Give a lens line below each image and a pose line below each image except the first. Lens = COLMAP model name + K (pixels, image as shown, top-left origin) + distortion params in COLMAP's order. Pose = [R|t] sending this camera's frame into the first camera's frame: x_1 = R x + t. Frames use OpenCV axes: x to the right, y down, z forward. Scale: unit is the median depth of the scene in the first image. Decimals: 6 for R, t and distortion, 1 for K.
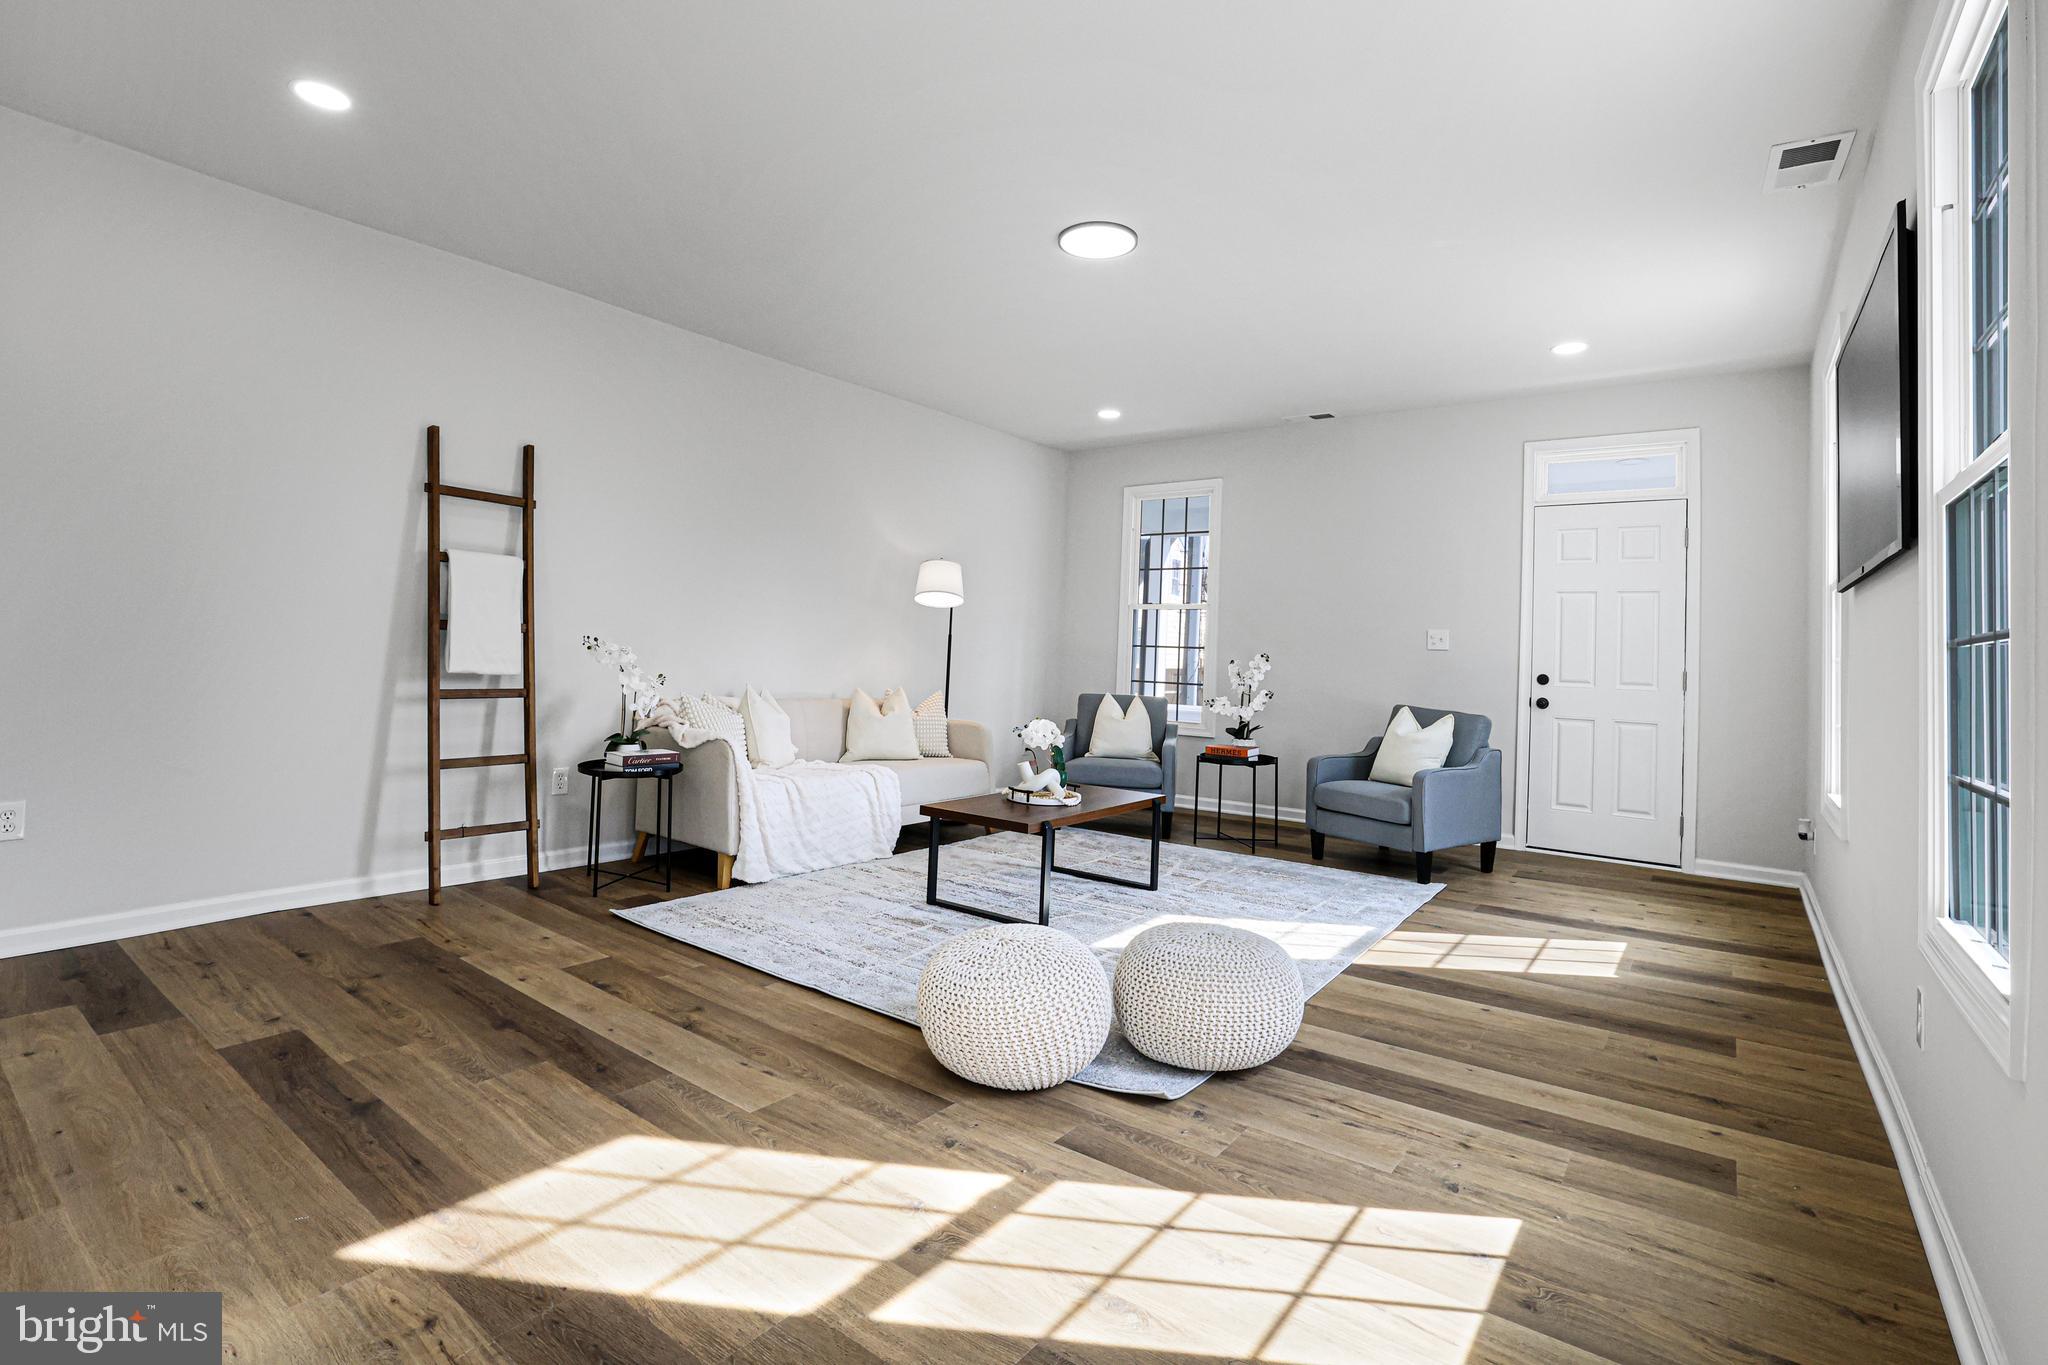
lens RADIAL K [[959.5, 0, 1011.2], [0, 959.5, 636.6], [0, 0, 1]] dist [-0.044979, 0.000179]
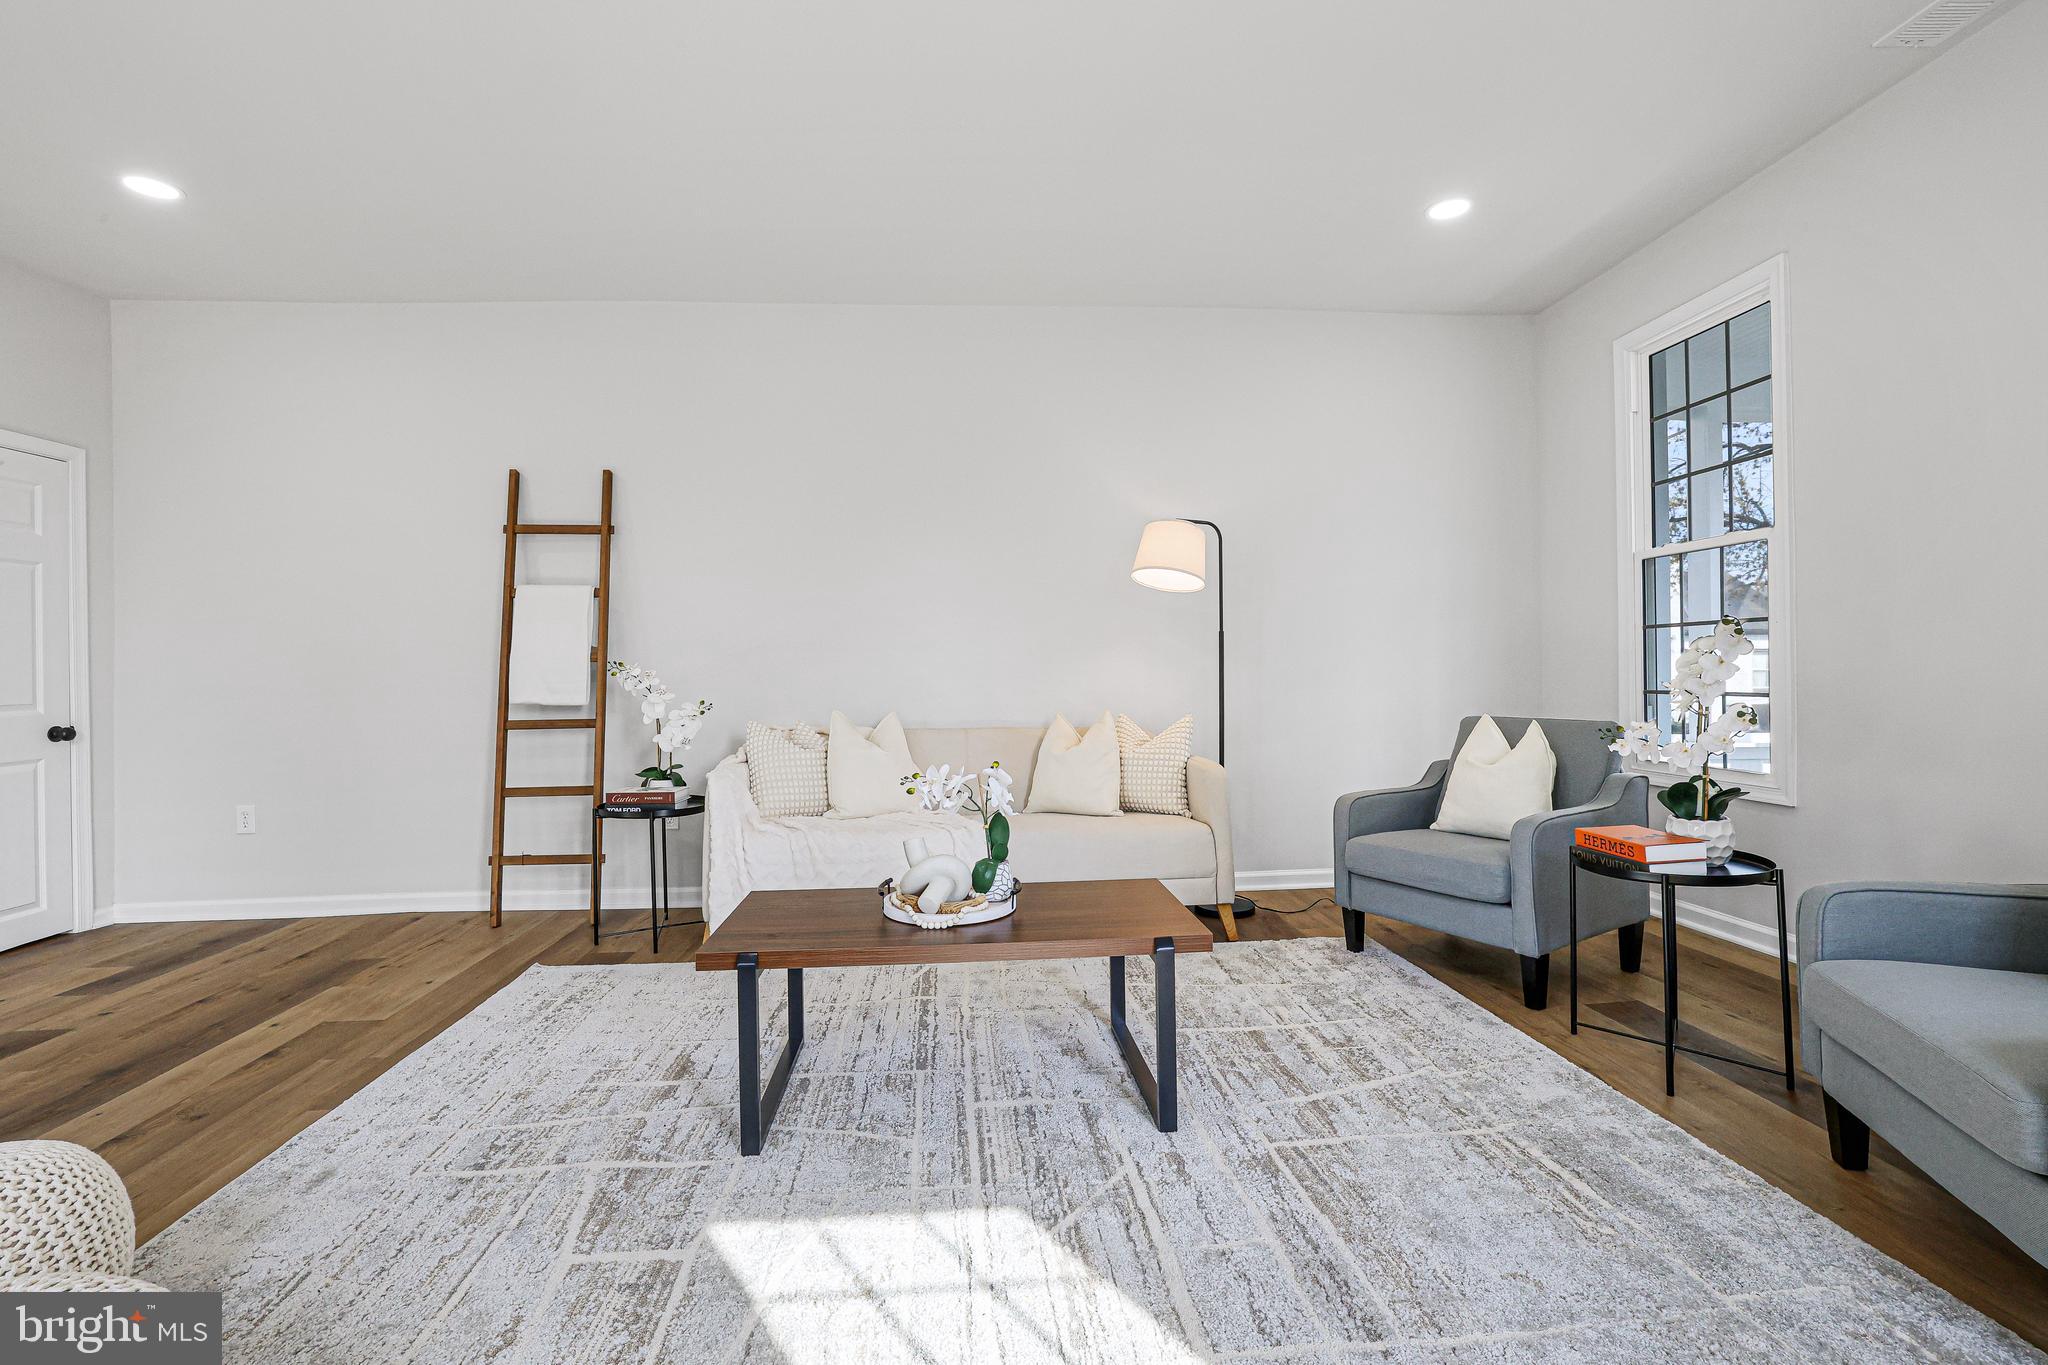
lens RADIAL K [[925.6, 0, 1032.0], [0, 925.6, 675.1], [0, 0, 1]] dist [-0.054156, 0.023035]
pose [[0.660716, -0.044143, -0.749337, 0.489263], [0.051163, 0.998596, -0.013715, 0.045749], [0.748890, -0.029277, 0.662047, 0.708071]]
